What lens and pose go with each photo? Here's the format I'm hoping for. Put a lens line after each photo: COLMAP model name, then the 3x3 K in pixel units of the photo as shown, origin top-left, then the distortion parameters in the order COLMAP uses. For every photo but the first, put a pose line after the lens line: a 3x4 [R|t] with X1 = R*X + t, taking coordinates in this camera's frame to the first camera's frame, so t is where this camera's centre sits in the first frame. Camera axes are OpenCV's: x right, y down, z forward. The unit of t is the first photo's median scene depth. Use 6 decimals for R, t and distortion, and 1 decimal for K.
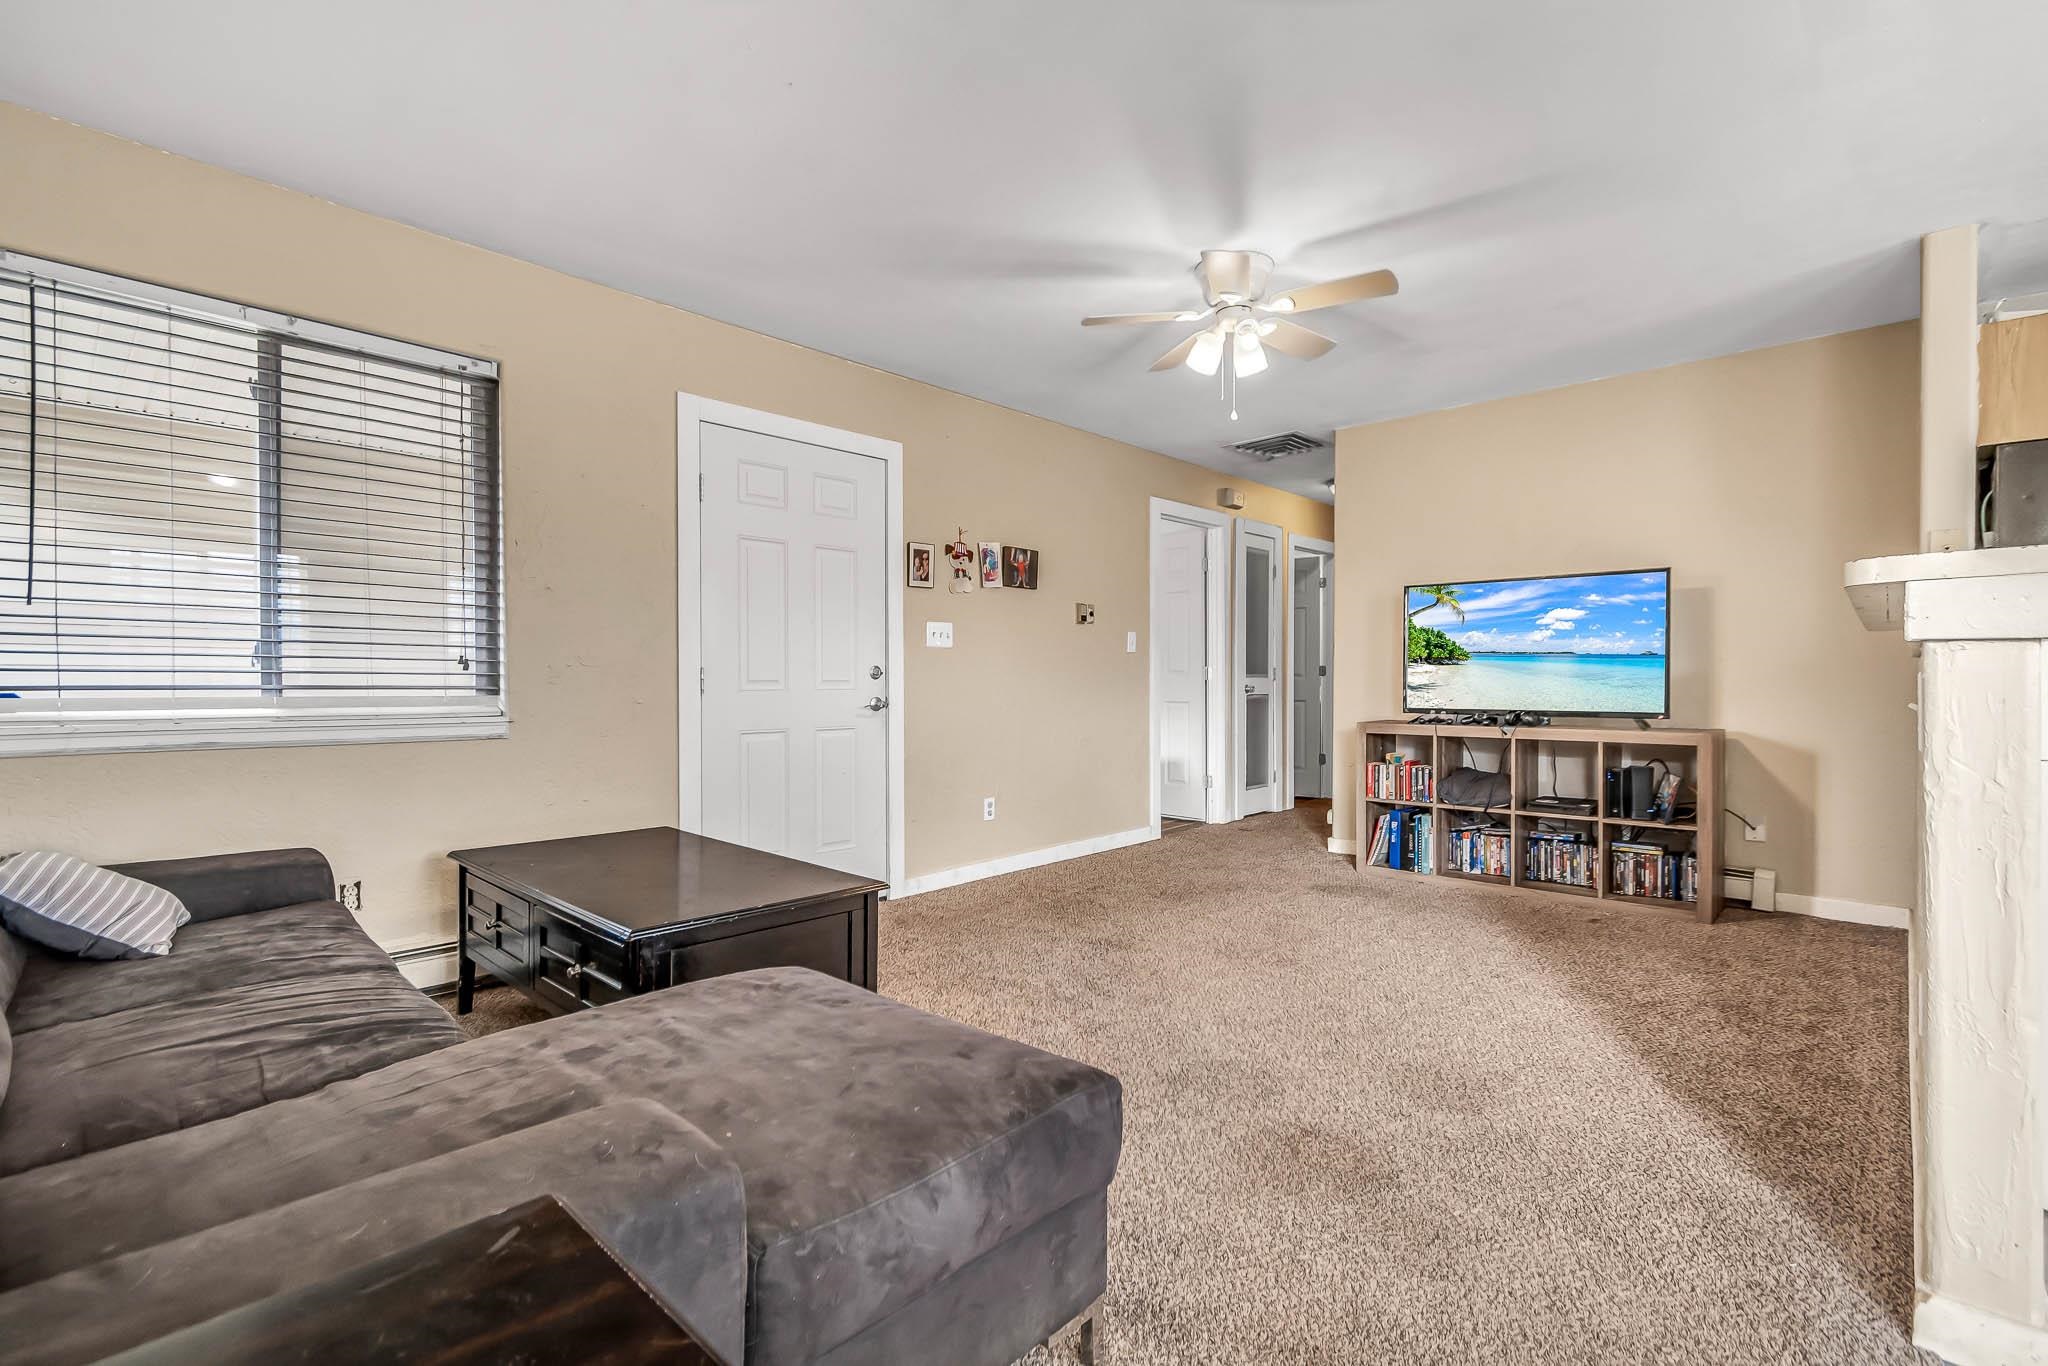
lens RADIAL K [[921.9, 0, 1012.6], [0, 921.9, 686.9], [0, 0, 1]] dist [0.000118, -0.000192]
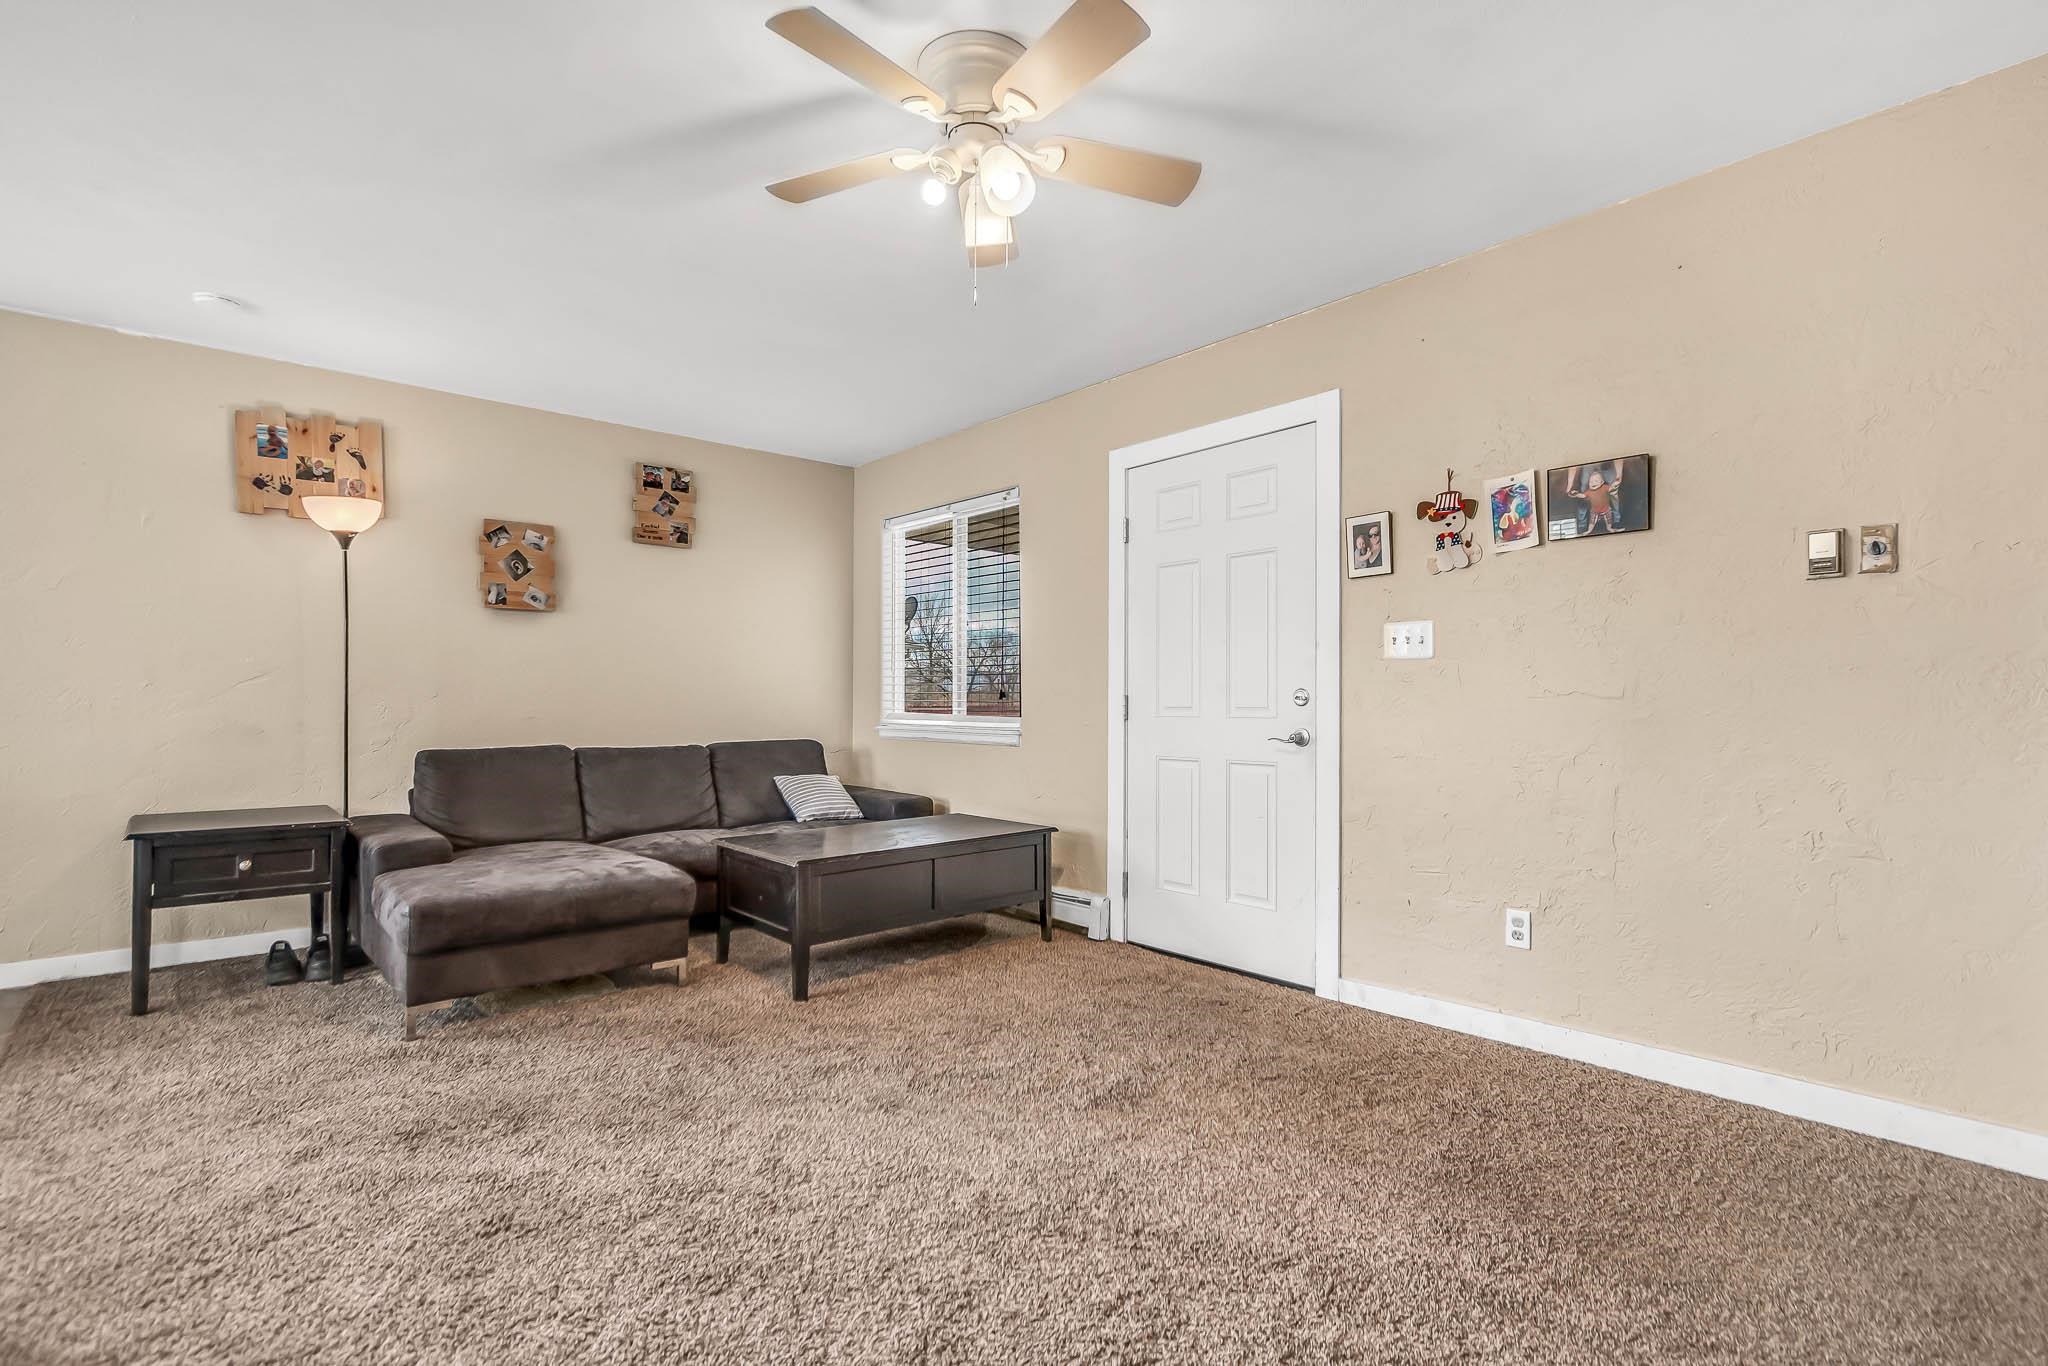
lens RADIAL K [[944.9, 0, 1022.1], [0, 944.9, 696.4], [0, 0, 1]] dist [0.001809, 0.000216]
pose [[-0.082251, -0.005532, -0.996596, 0.632246], [-0.007483, 0.999960, -0.004933, -0.010035], [0.996584, 0.007052, -0.082289, 0.776217]]
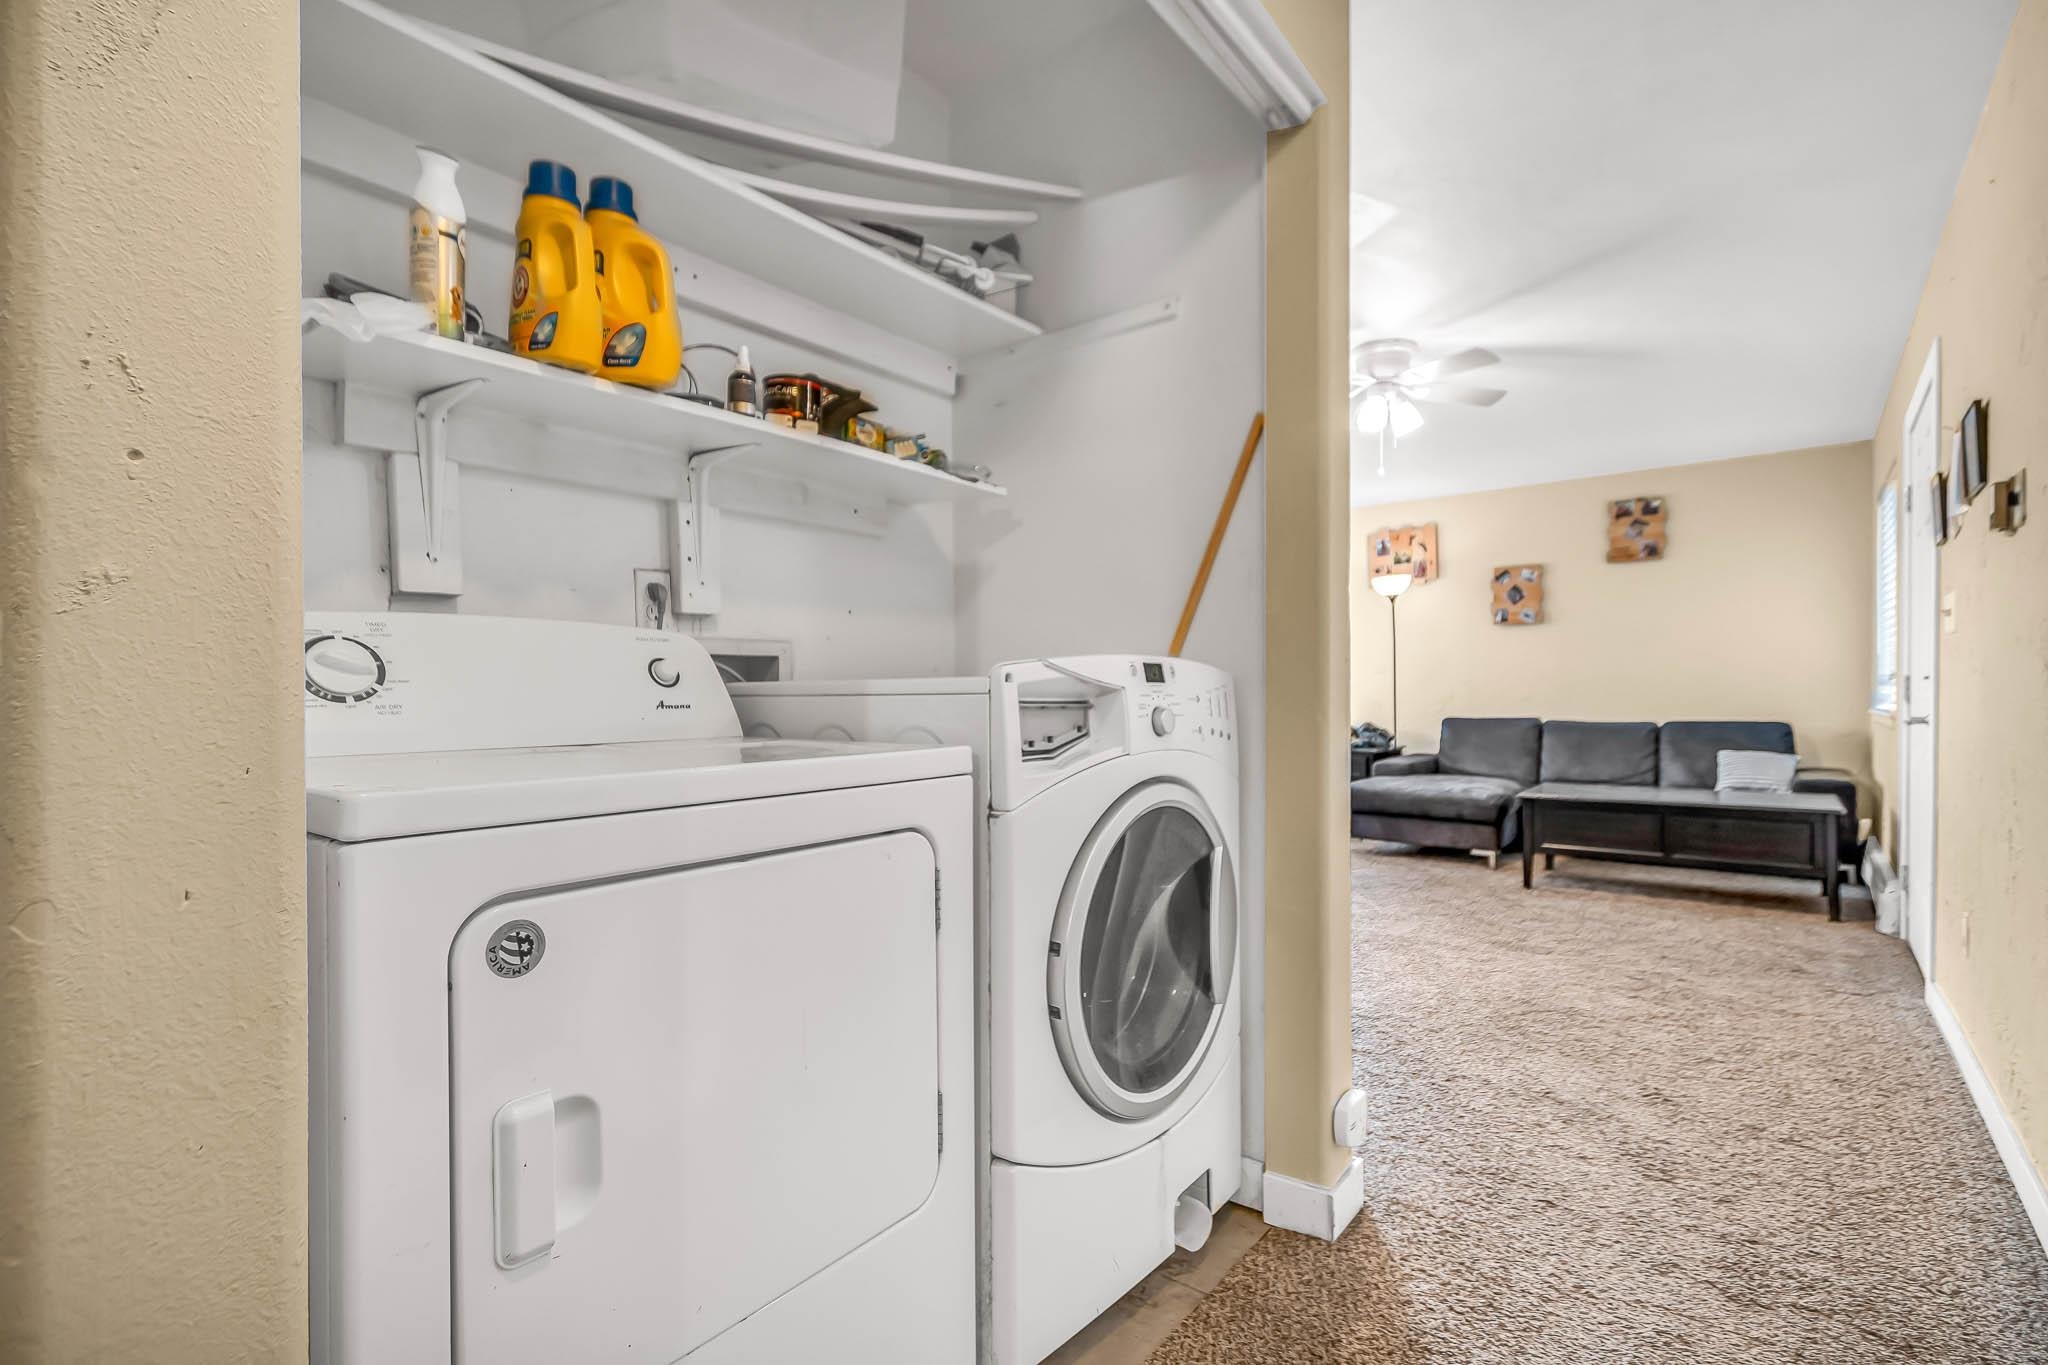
lens RADIAL K [[934.8, 0, 1012.0], [0, 934.8, 698.9], [0, 0, 1]] dist [0.002629, 0.000298]
pose [[-0.996467, 0.003987, -0.083885, 0.591886], [0.002573, 0.999853, 0.016960, -0.013347], [0.083940, 0.016684, -0.996331, 1.545250]]
